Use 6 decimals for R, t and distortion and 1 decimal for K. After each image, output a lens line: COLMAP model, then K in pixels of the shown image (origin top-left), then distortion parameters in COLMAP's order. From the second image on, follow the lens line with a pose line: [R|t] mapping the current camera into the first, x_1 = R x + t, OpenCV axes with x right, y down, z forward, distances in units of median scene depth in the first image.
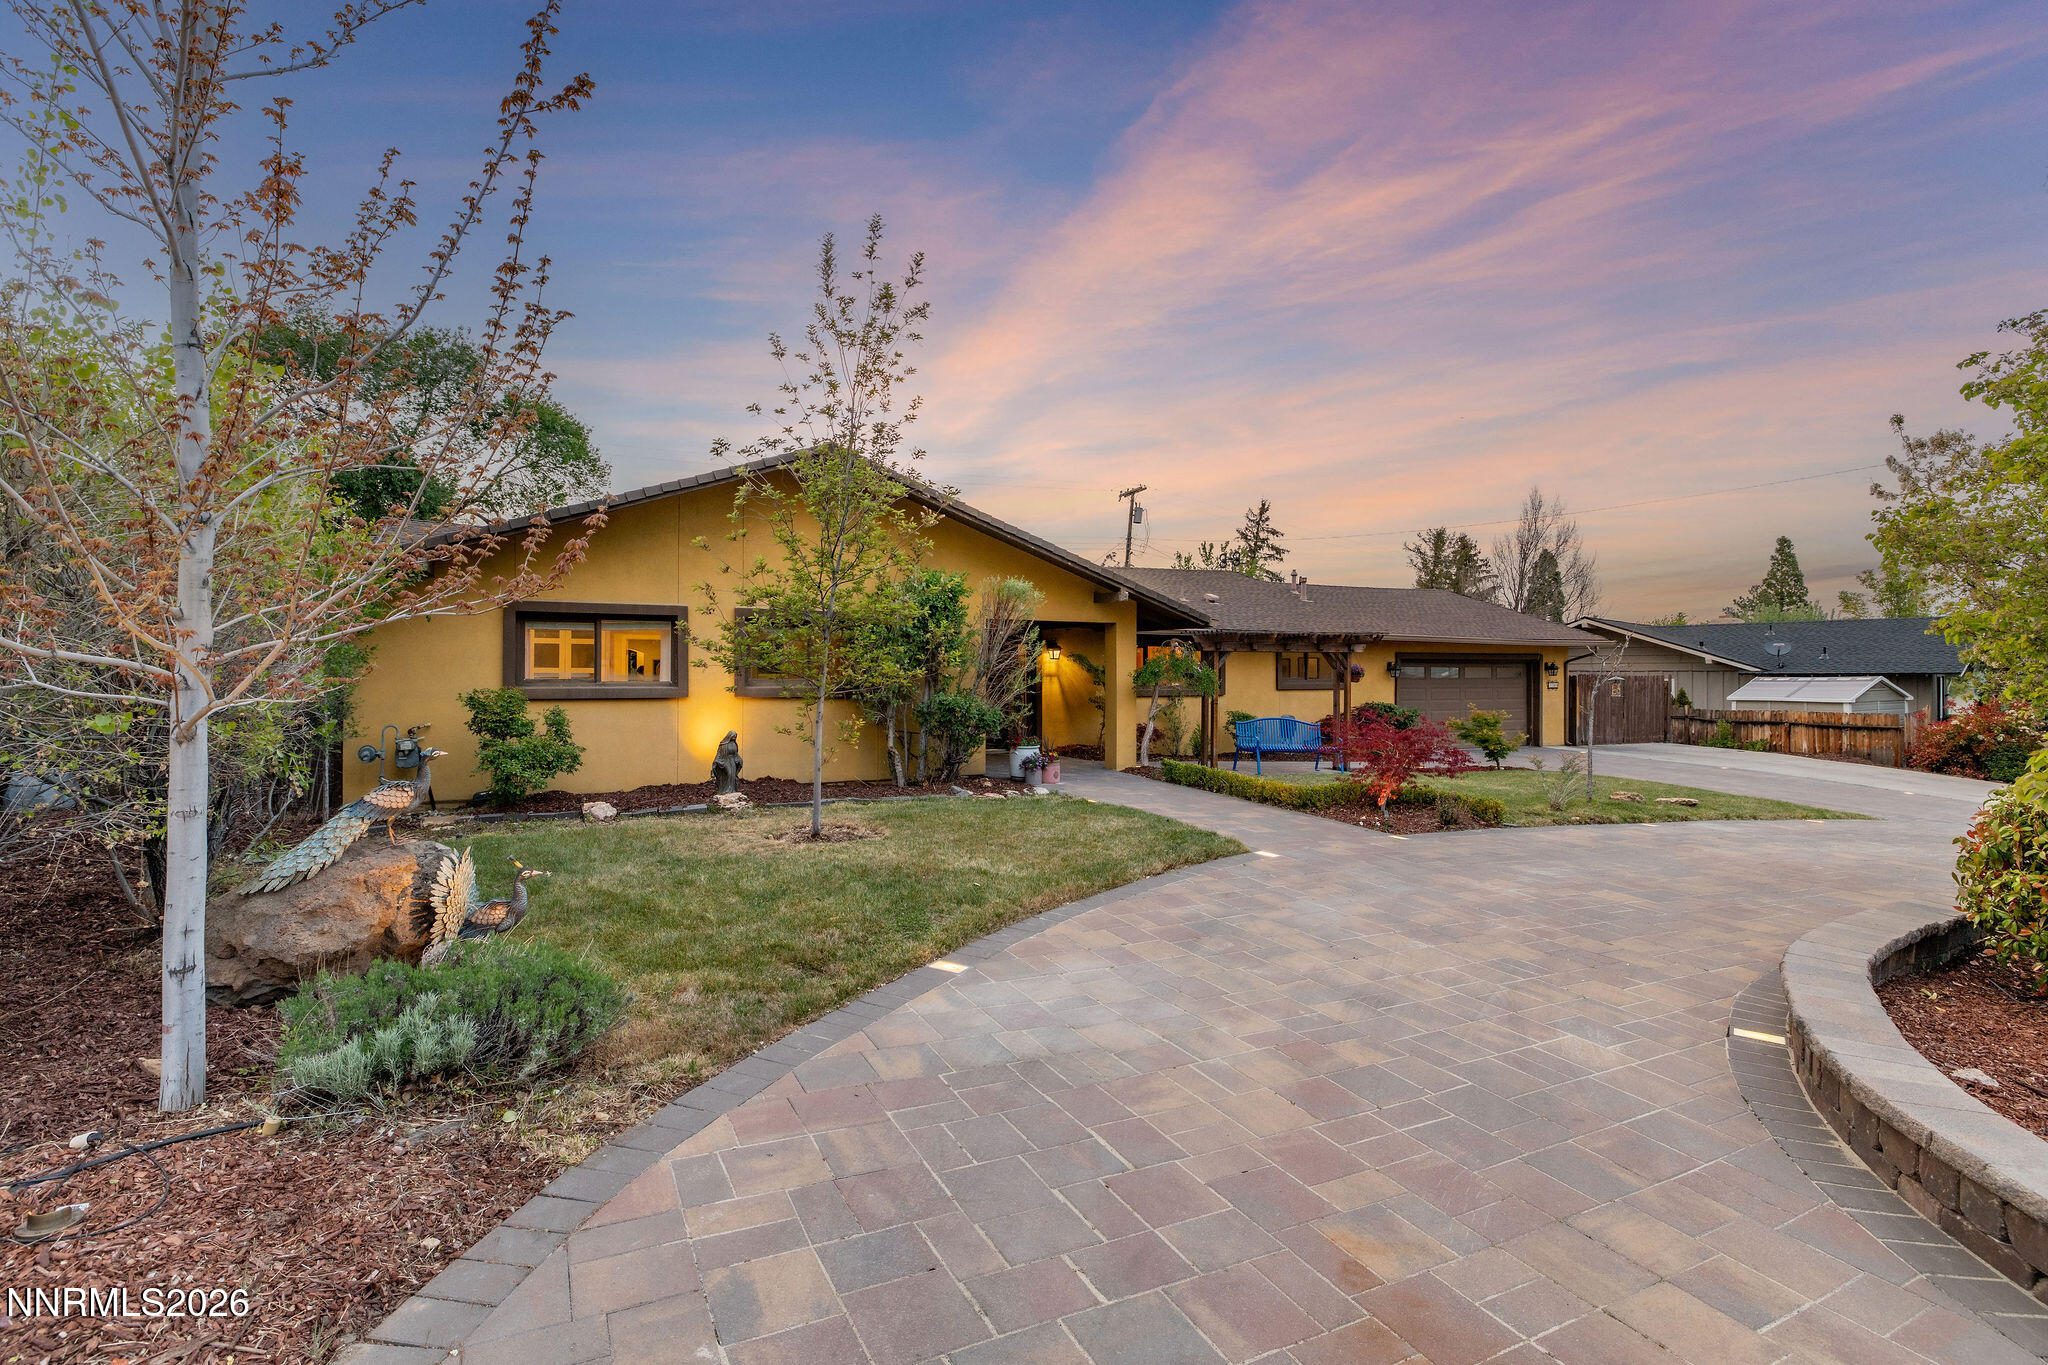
lens RADIAL K [[903.7, 0, 993.8], [0, 903.7, 673.4], [0, 0, 1]] dist [0.010297, -0.000016]
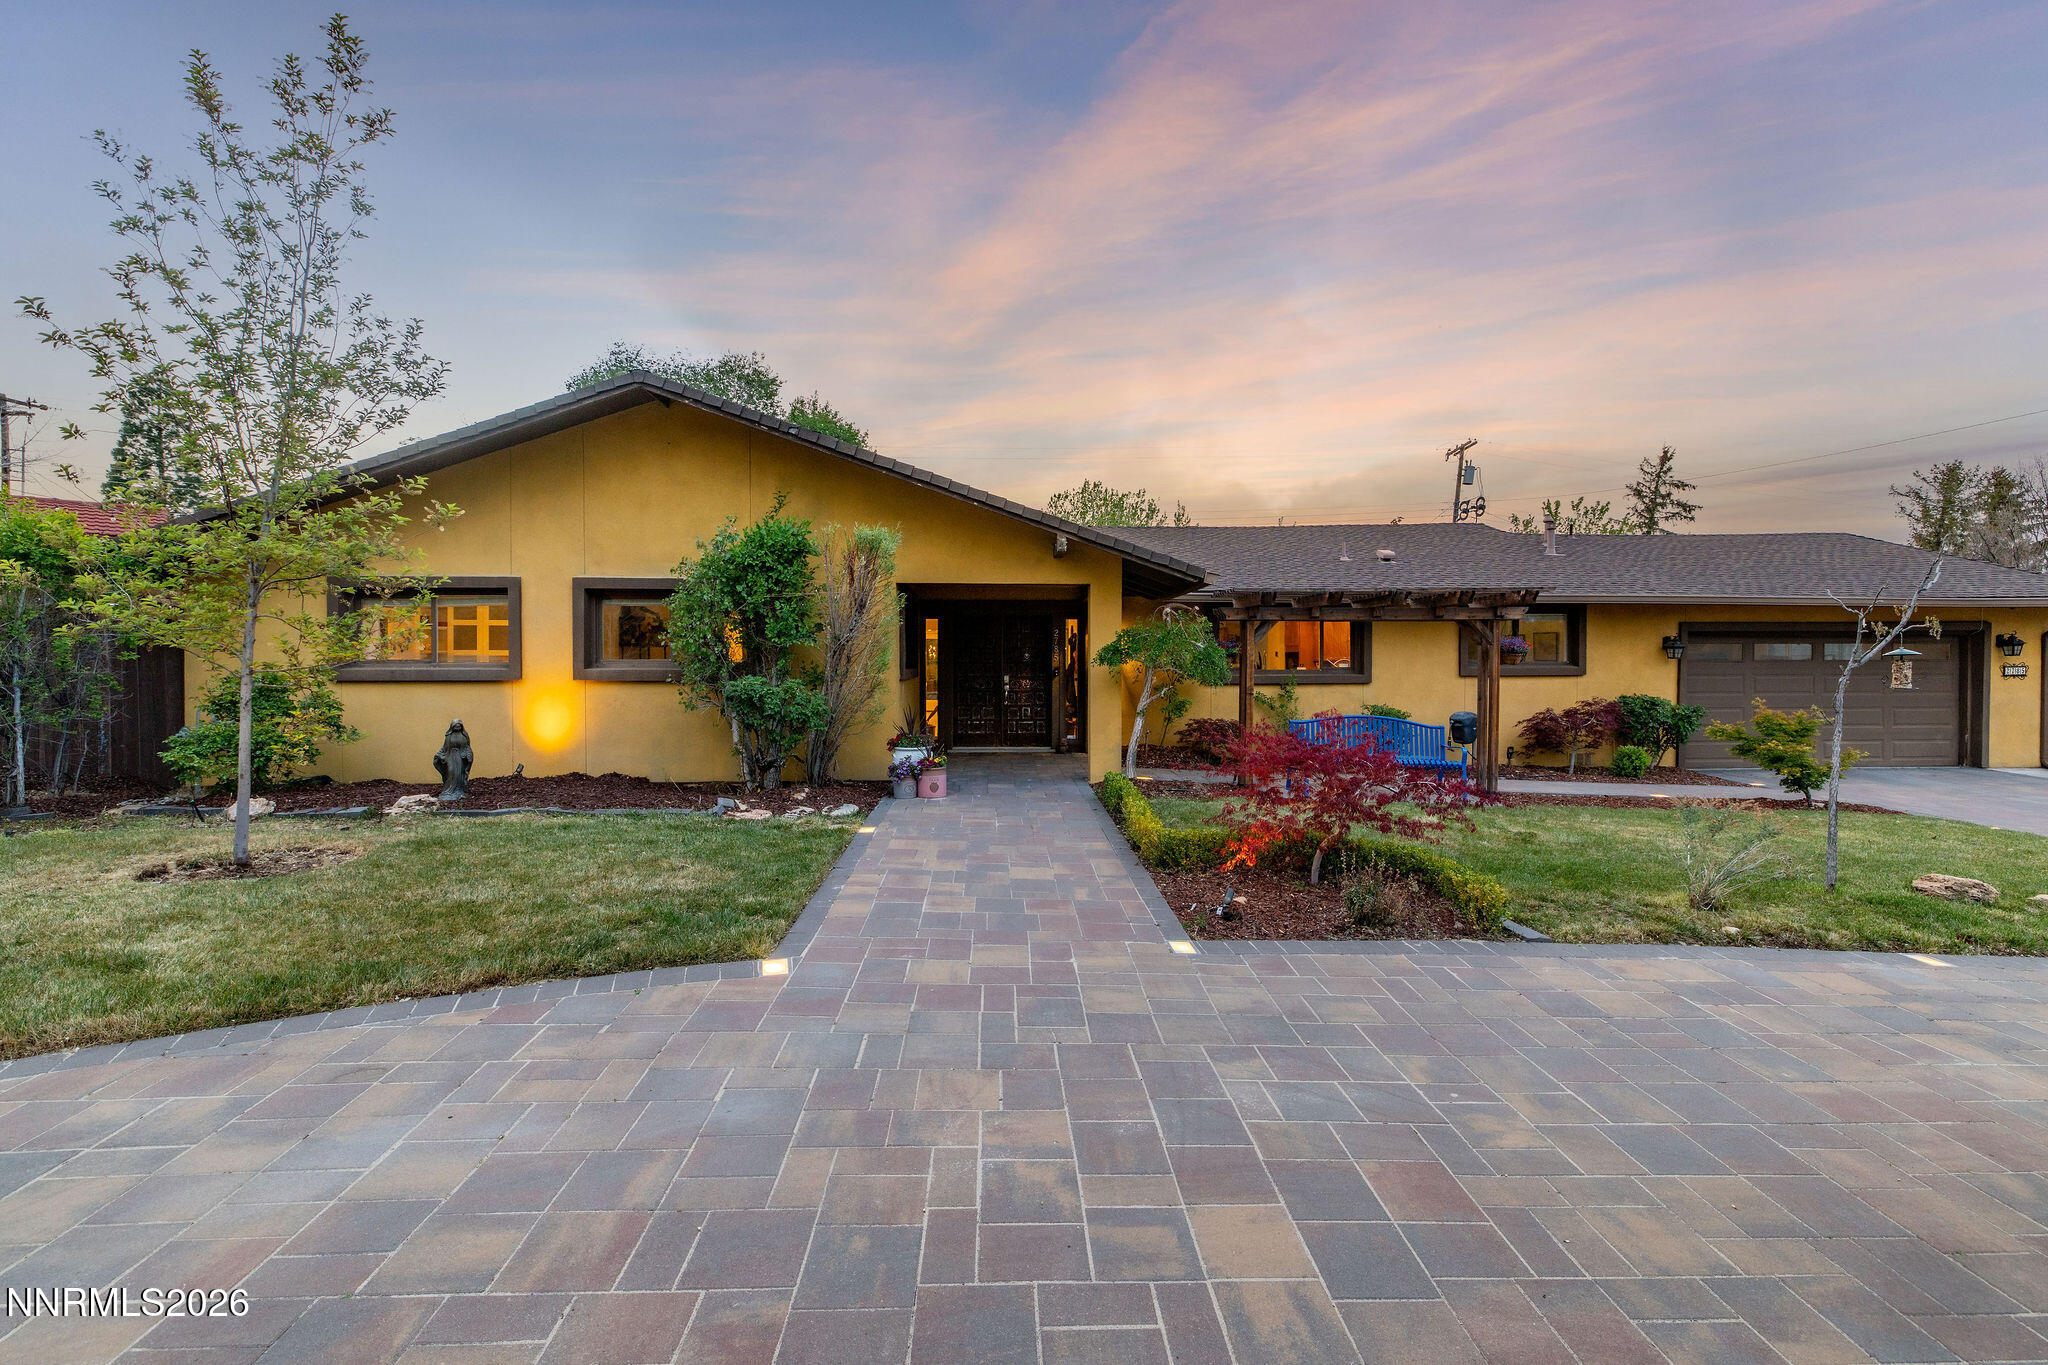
lens RADIAL K [[872.6, 0, 1024.0], [0, 872.6, 682.5], [0, 0, 1]] dist [-0.001372, 0.000109]
pose [[0.926637, 0.004264, -0.375934, 0.243040], [0.004018, 0.999766, 0.021243, 0.006451], [0.375937, -0.021195, 0.926403, 0.217921]]
